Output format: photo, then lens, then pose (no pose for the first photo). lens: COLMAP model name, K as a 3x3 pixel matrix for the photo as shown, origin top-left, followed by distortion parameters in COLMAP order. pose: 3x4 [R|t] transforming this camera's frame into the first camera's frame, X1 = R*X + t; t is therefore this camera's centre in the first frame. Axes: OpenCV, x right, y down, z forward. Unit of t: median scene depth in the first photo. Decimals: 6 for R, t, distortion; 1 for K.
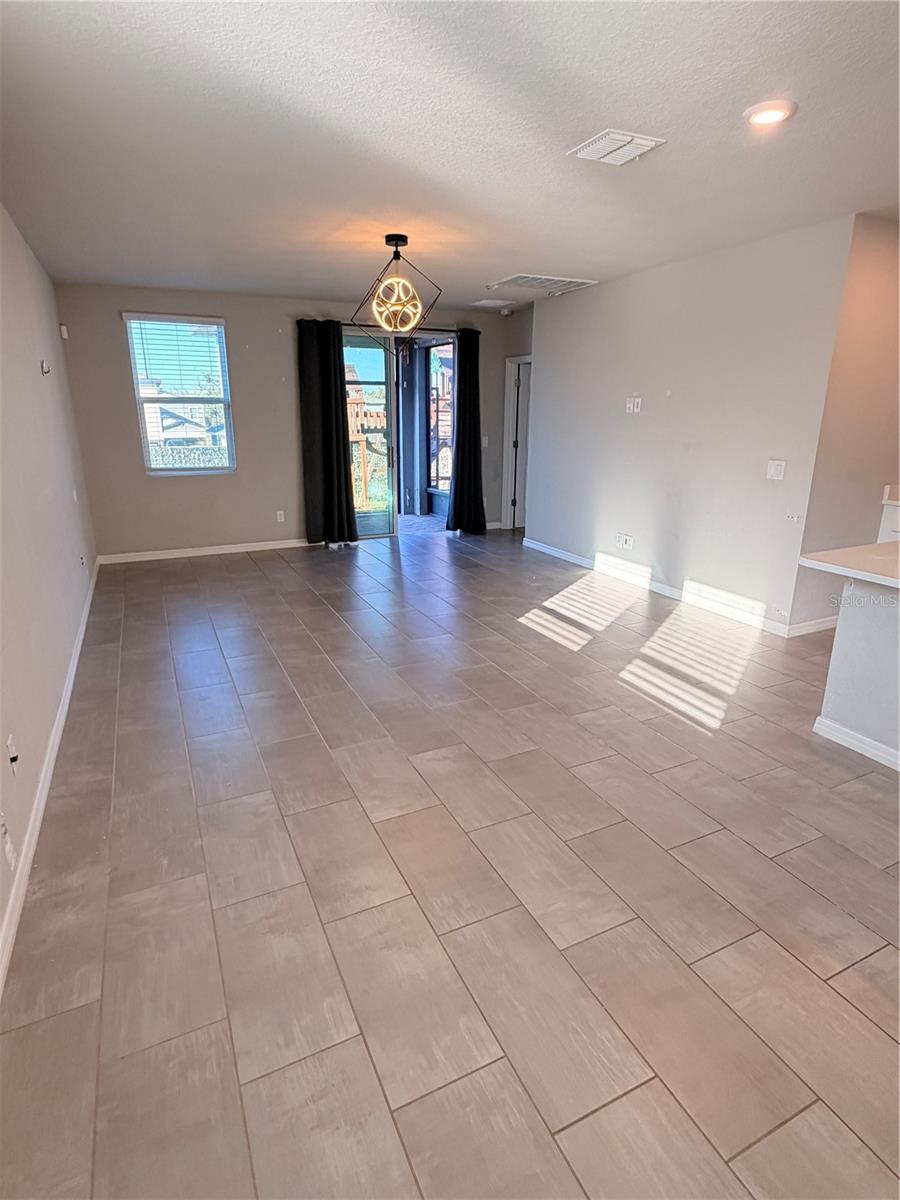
lens RADIAL K [[629.8, 0, 449.0], [0, 629.8, 599.2], [0, 0, 1]] dist [-0.000767, -0.000076]
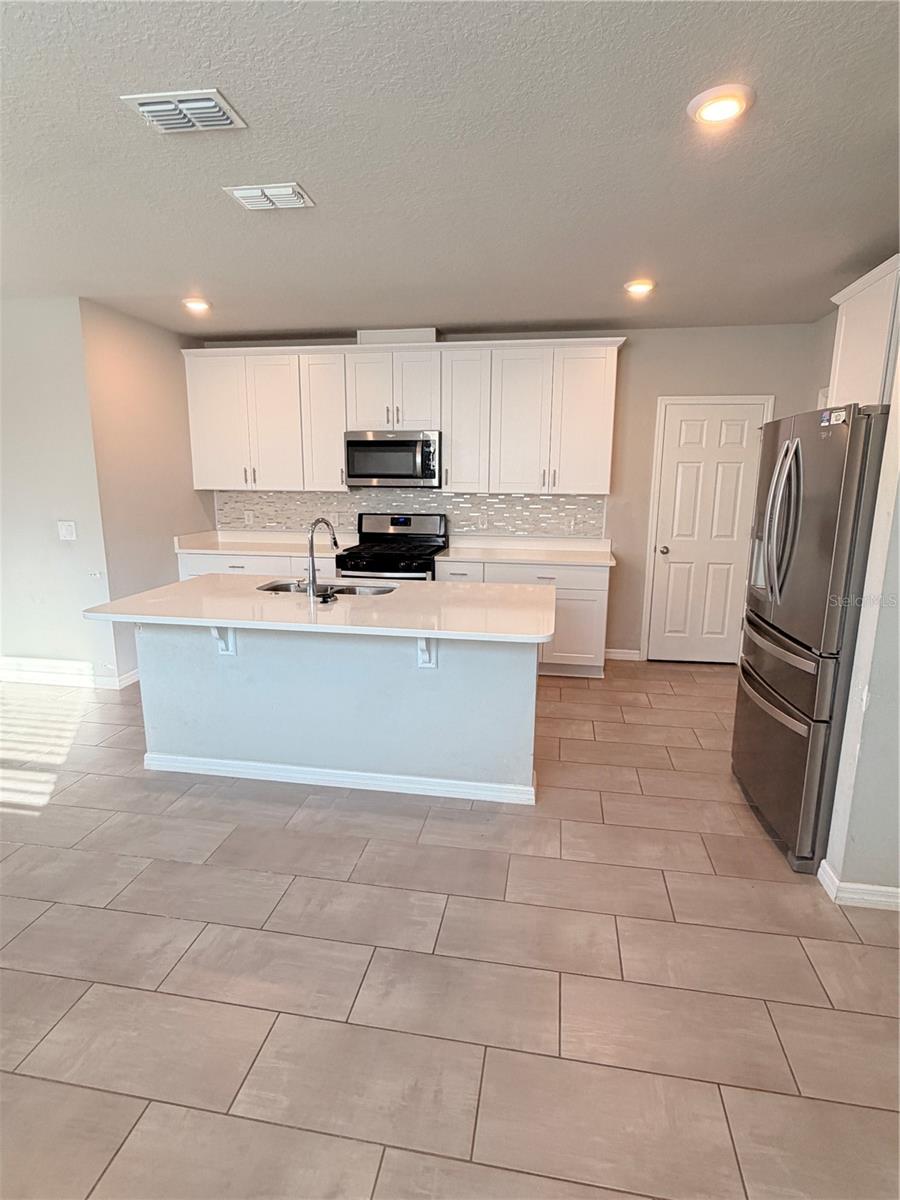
lens RADIAL K [[629.8, 0, 450.2], [0, 629.8, 600.3], [0, 0, 1]] dist [-0.000767, -0.000076]
pose [[0.578625, -0.160200, 0.799706, 0.066664], [0.230718, 0.972620, 0.027904, 0.020612], [-0.782280, 0.168361, 0.599743, -0.079412]]
